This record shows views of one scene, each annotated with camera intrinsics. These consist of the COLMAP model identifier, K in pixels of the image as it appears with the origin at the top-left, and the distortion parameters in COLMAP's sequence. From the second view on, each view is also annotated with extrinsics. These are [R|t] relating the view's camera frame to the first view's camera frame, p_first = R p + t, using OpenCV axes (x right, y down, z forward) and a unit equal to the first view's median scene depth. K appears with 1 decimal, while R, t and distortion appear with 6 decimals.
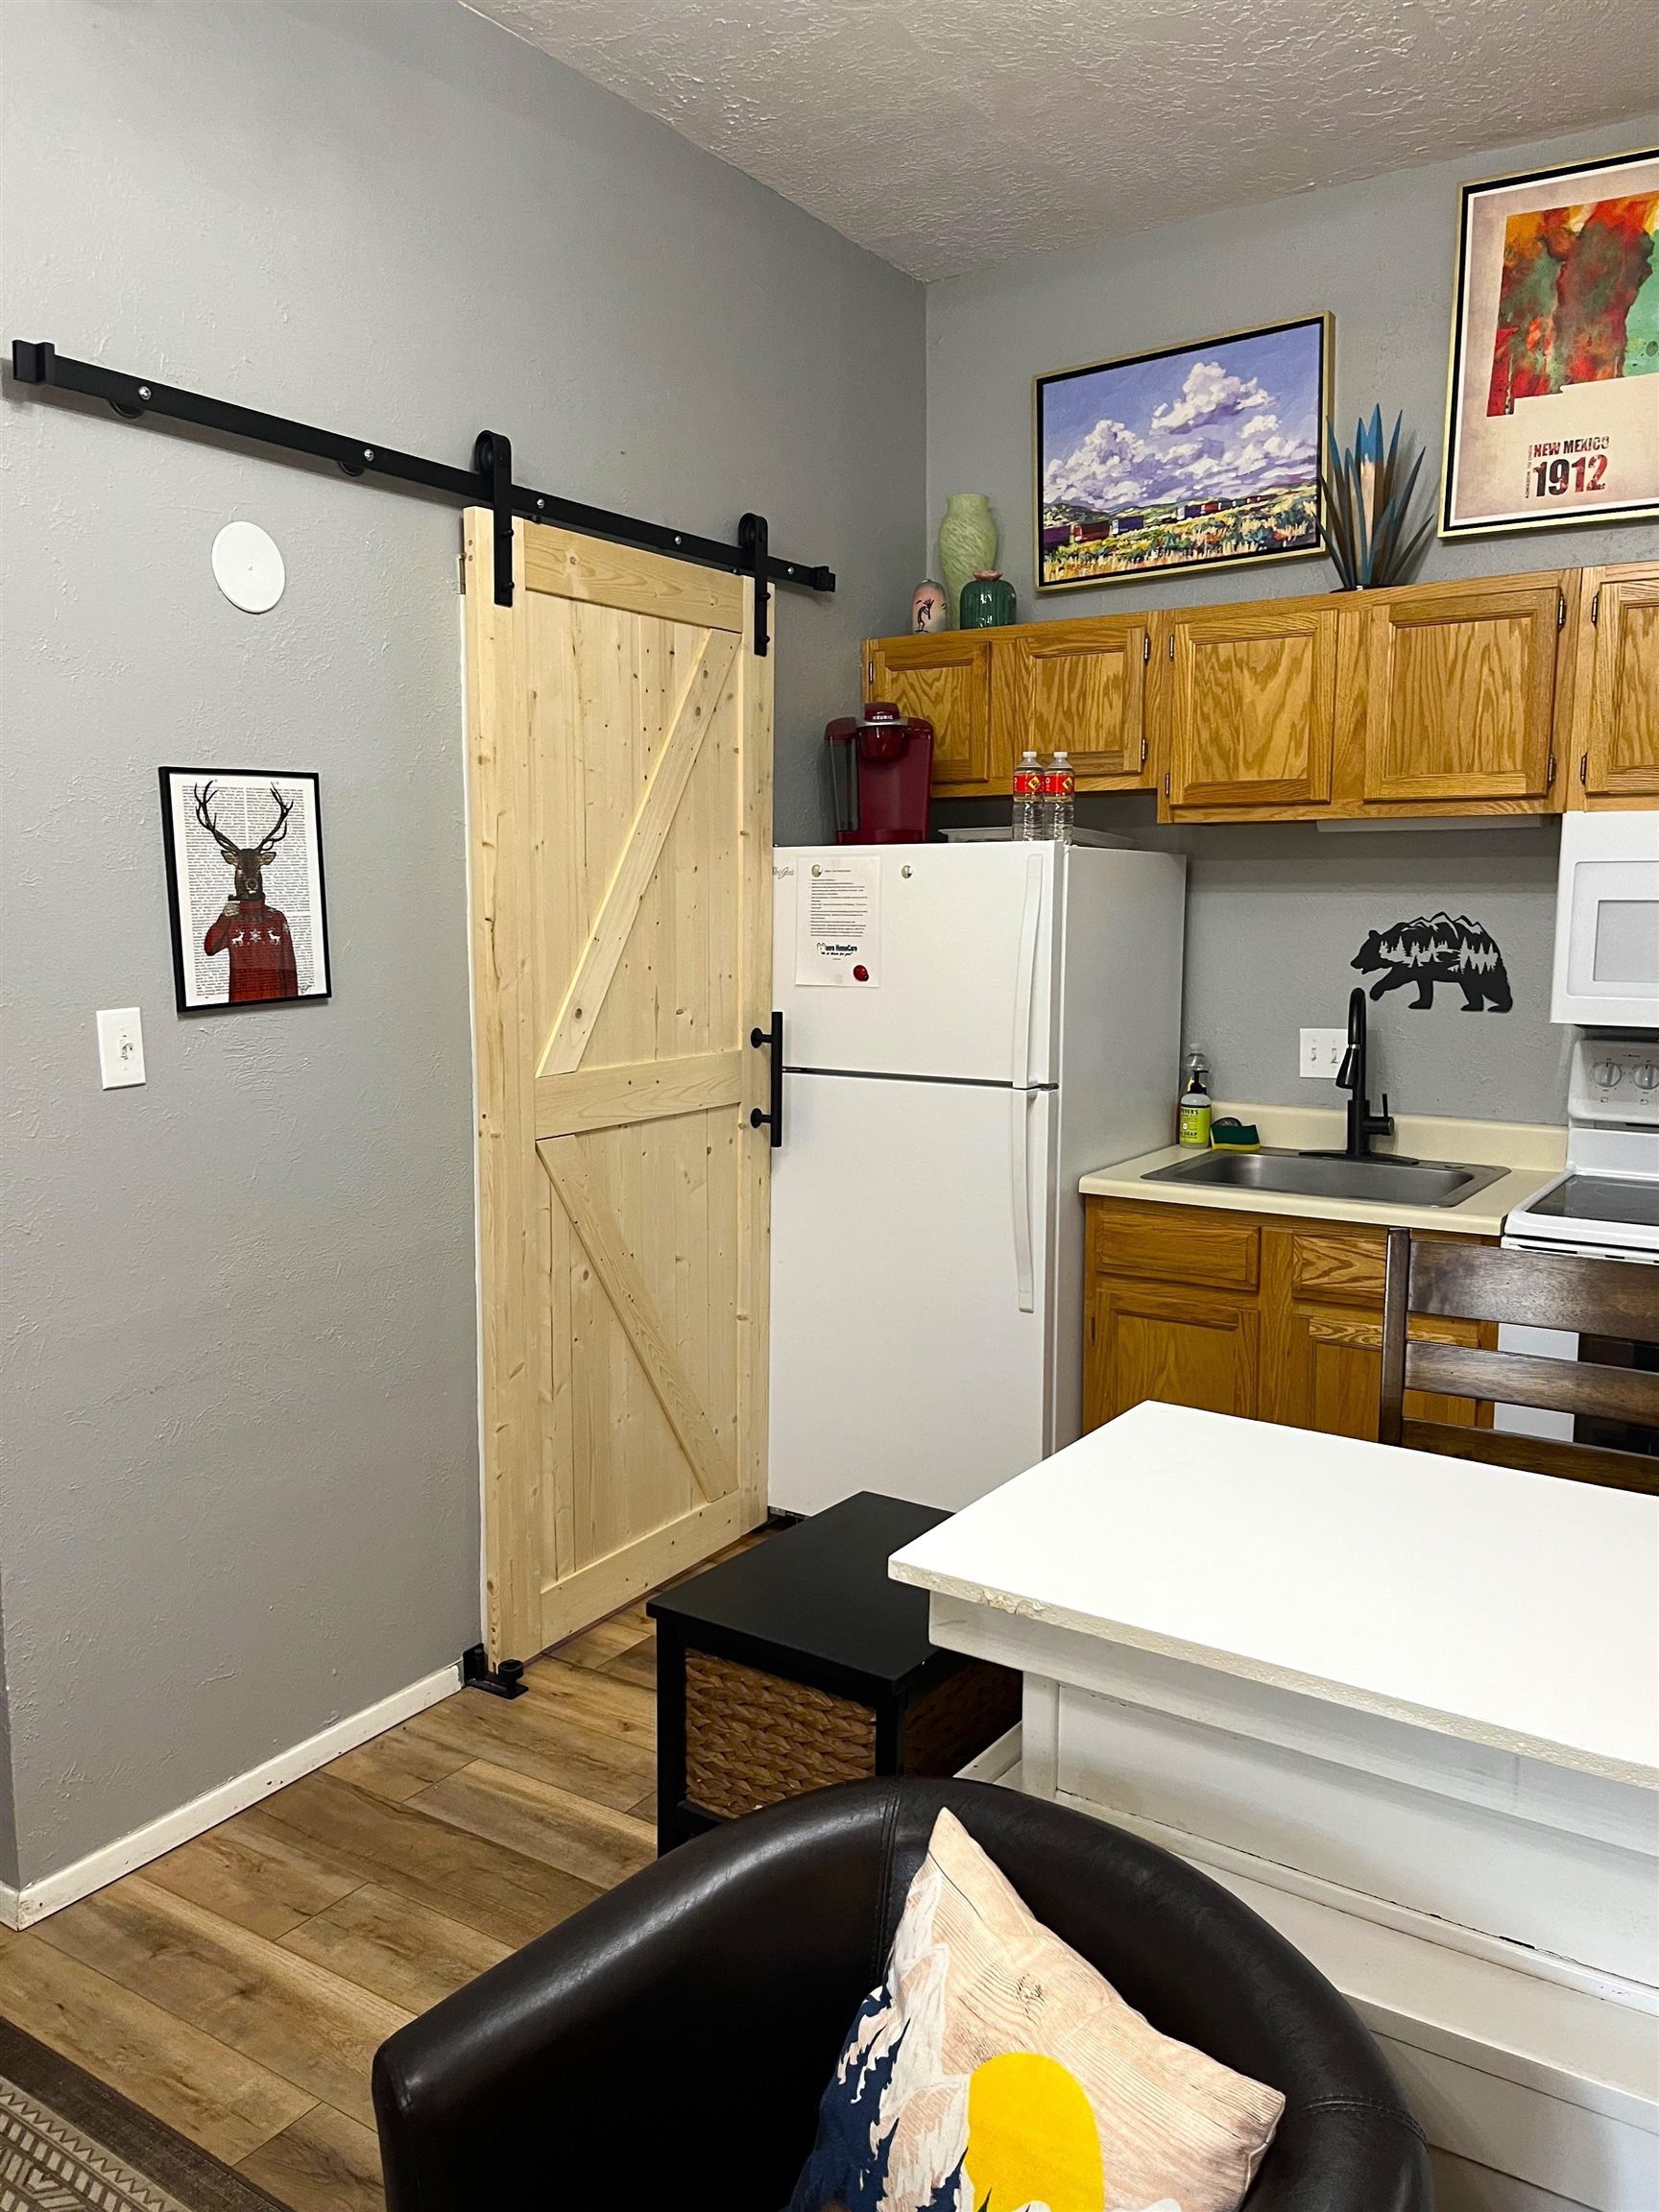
lens RADIAL K [[1686.9, 0, 801.9], [0, 1686.9, 1108.6], [0, 0, 1]] dist [0.062798, -0.078635]
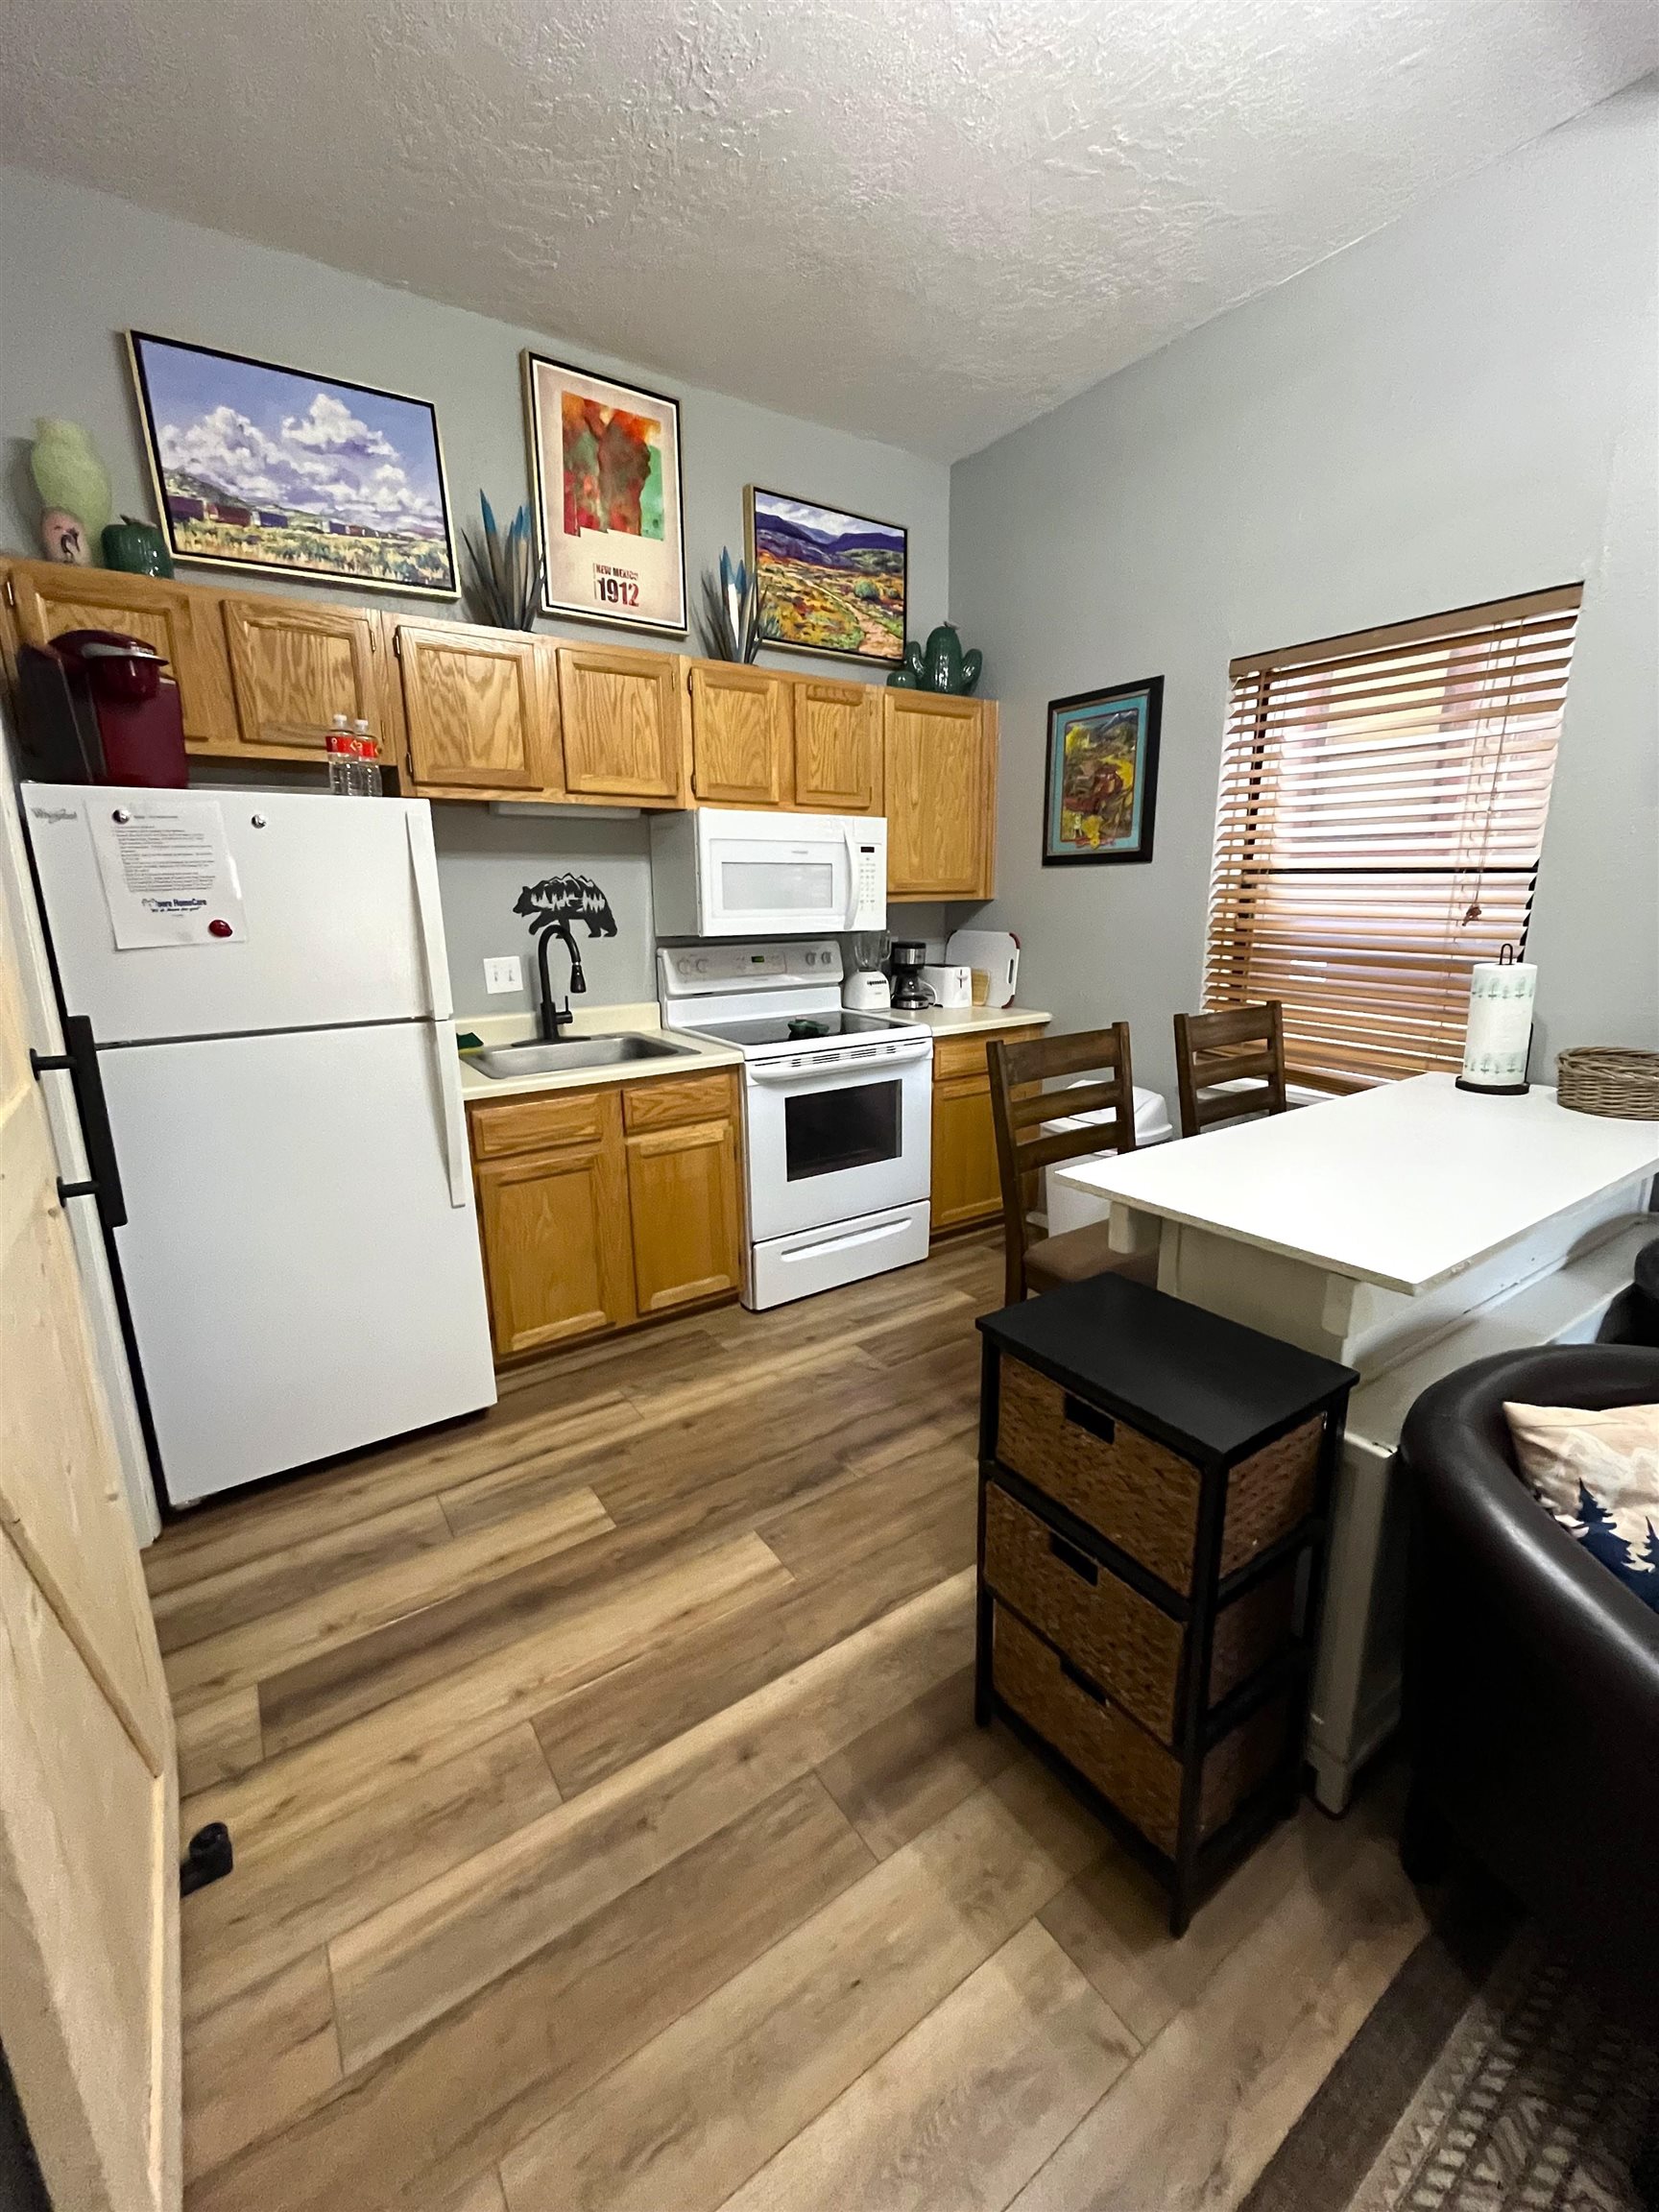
lens RADIAL K [[900.4, 0, 839.5], [0, 900.4, 1099.6], [0, 0, 1]] dist [-0.000809, -0.000651]
pose [[0.354591, -0.216307, 0.909657, -0.319649], [0.130059, 0.974826, 0.181105, -0.032383], [-0.925932, 0.054091, 0.373797, 0.487121]]
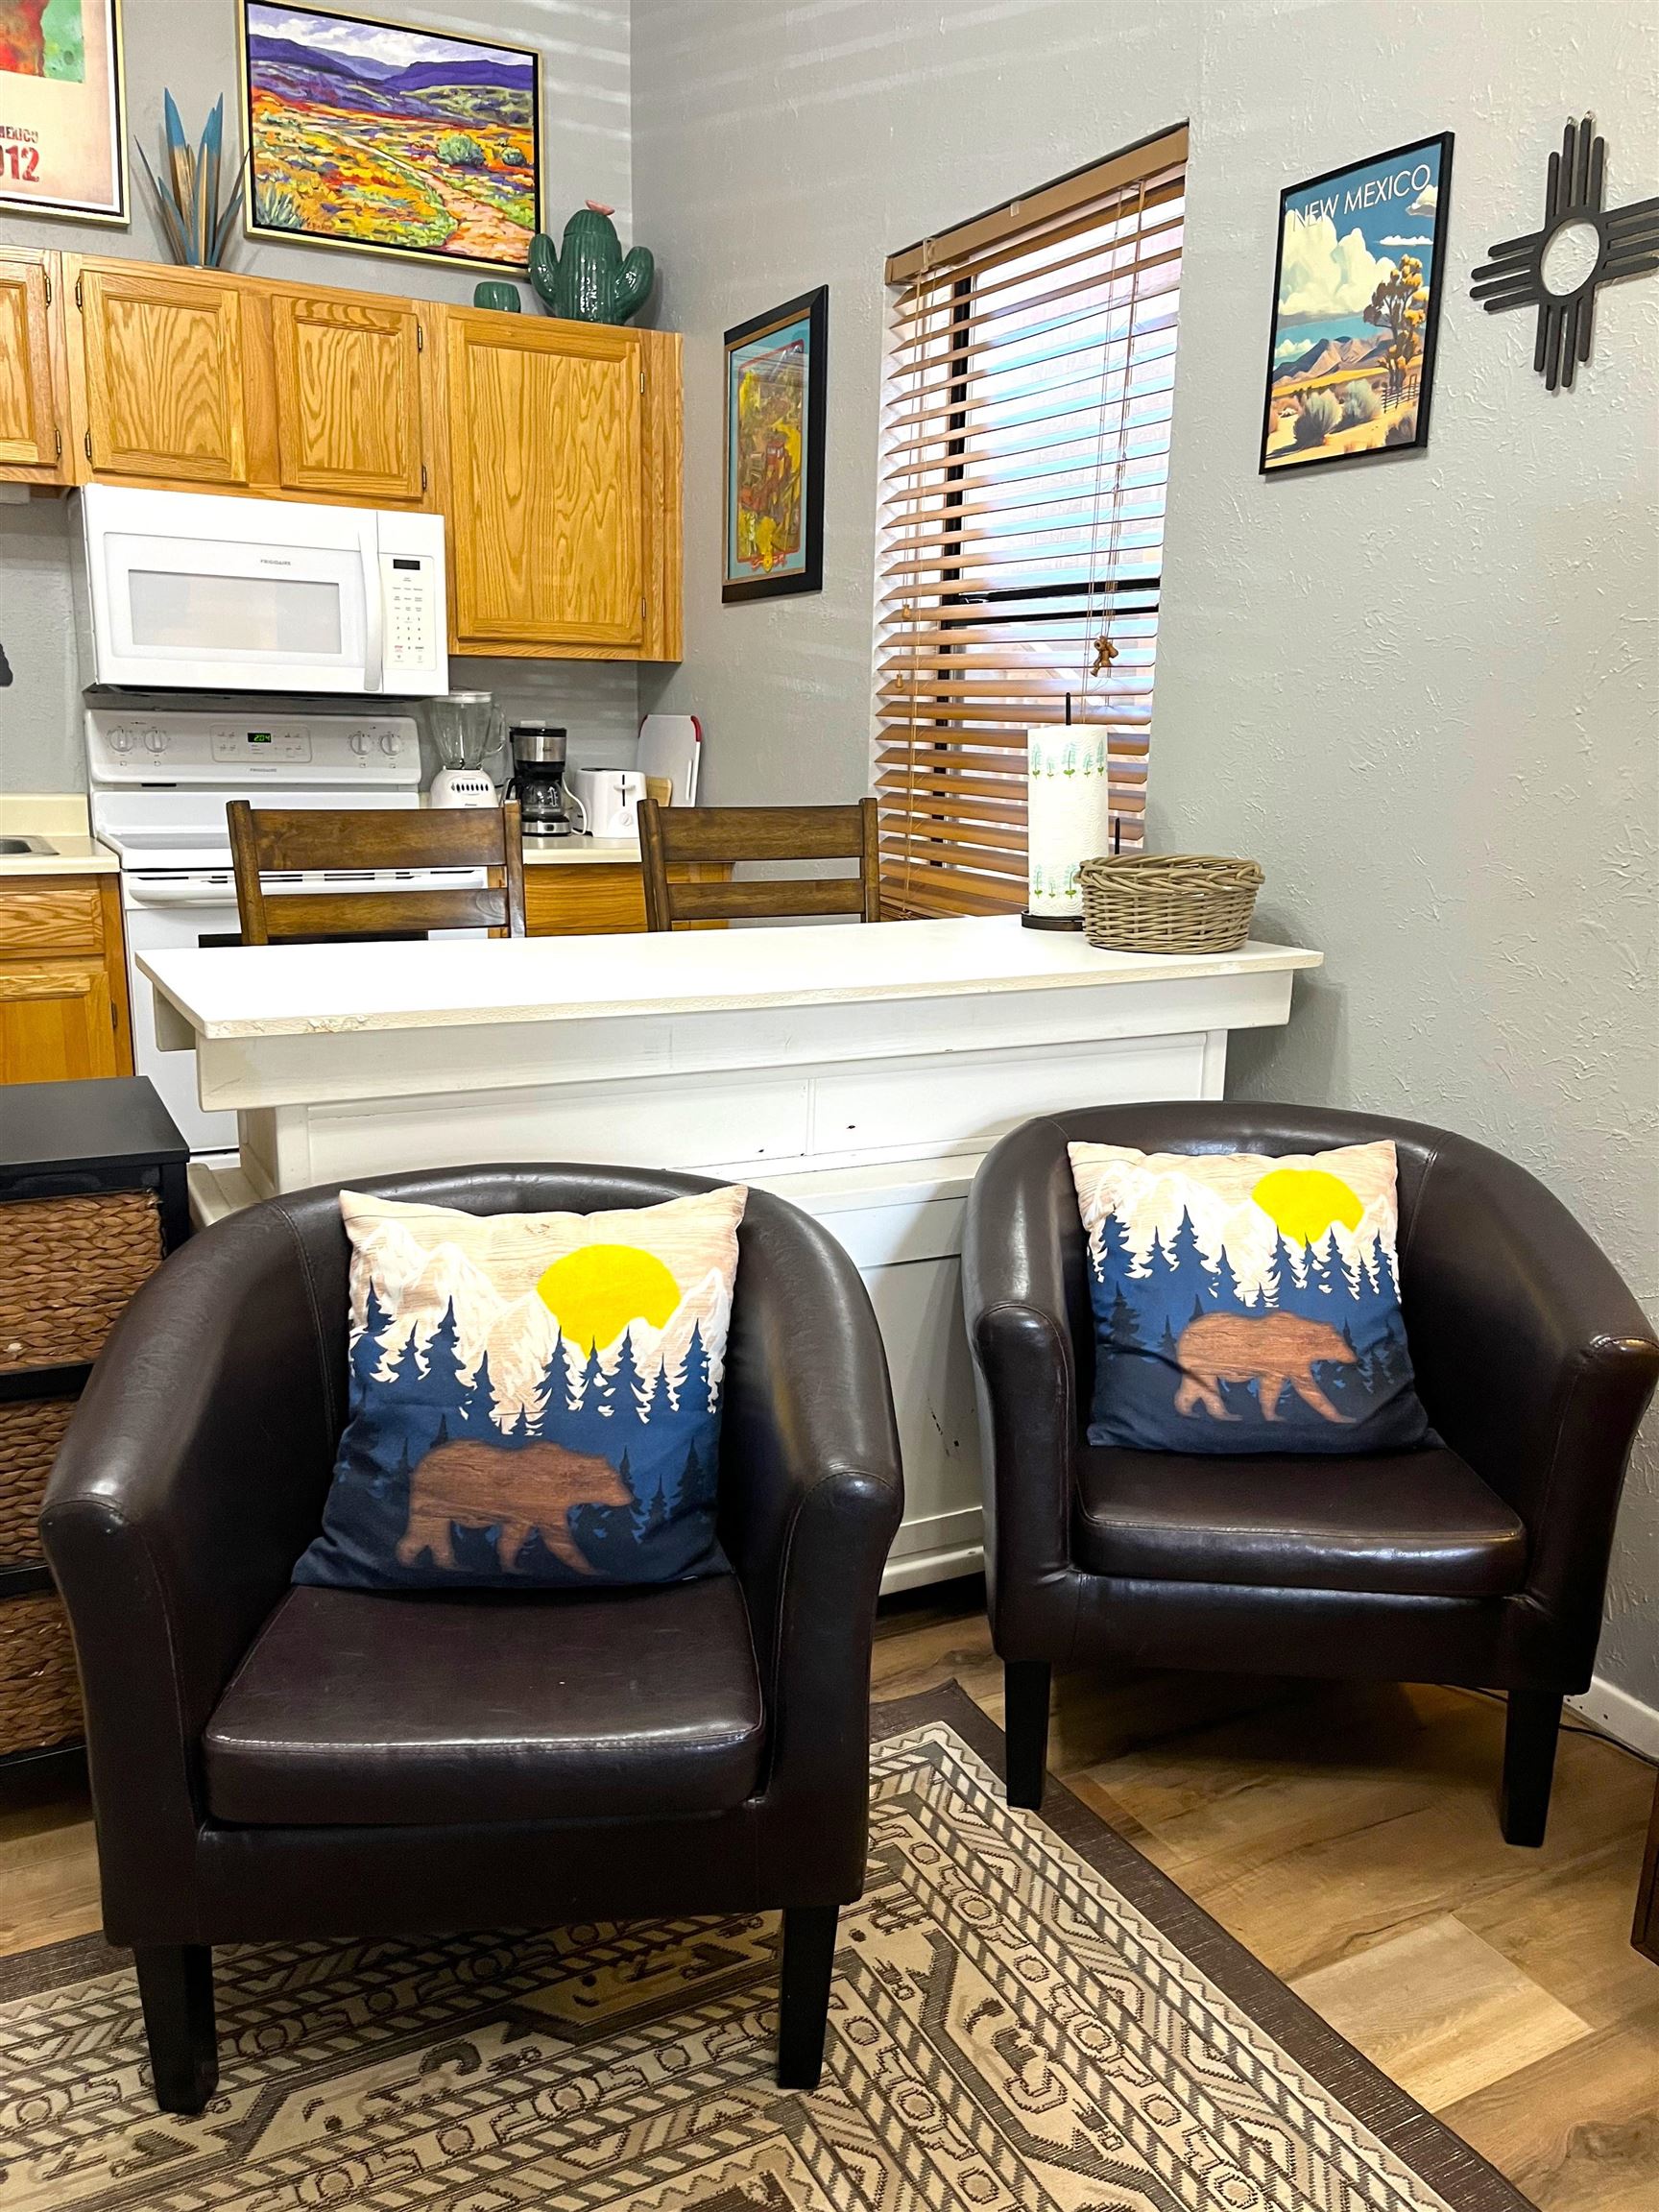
lens RADIAL K [[1676.7, 0, 810.1], [0, 1676.7, 1108.3], [0, 0, 1]] dist [0.079281, -0.112089]
pose [[0.476364, -0.185136, 0.859536, -0.299053], [0.092981, 0.982706, 0.160135, 0.077555], [-0.874318, 0.003638, 0.485340, 0.056183]]
